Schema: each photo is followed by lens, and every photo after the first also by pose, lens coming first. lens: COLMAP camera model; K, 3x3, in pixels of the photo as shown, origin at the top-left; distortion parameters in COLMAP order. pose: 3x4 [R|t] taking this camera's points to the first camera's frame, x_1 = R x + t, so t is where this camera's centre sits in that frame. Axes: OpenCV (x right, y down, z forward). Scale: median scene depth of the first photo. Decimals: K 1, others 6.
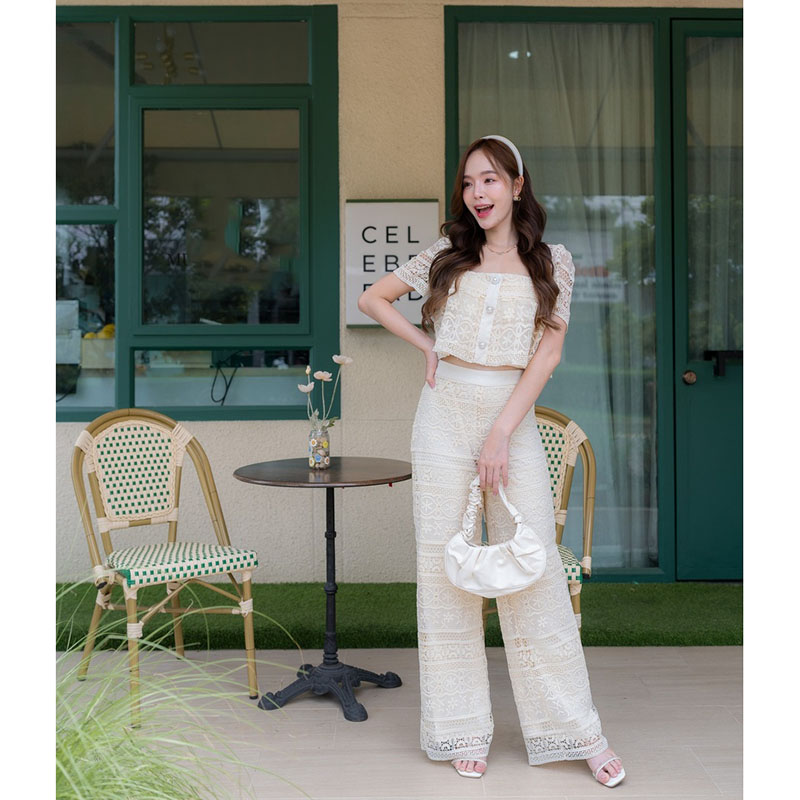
lens RADIAL K [[1033.2, 0, 391.5], [0, 1033.2, 352.6], [0, 0, 1]] dist [-0.010286, 0.000000]
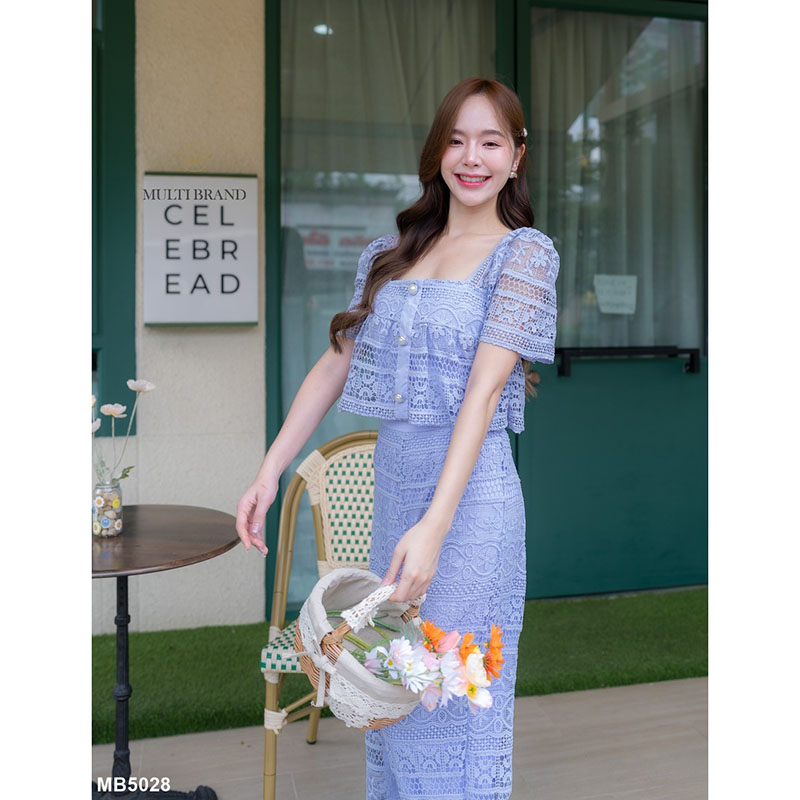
lens RADIAL K [[994.8, 0, 405.4], [0, 994.8, 309.1], [0, 0, 1]] dist [-0.004436, 0.000000]
pose [[0.976888, 0.004692, 0.213701, -0.009727], [-0.003706, 0.999981, -0.005014, -0.034825], [-0.213721, 0.004106, 0.976886, 0.178109]]
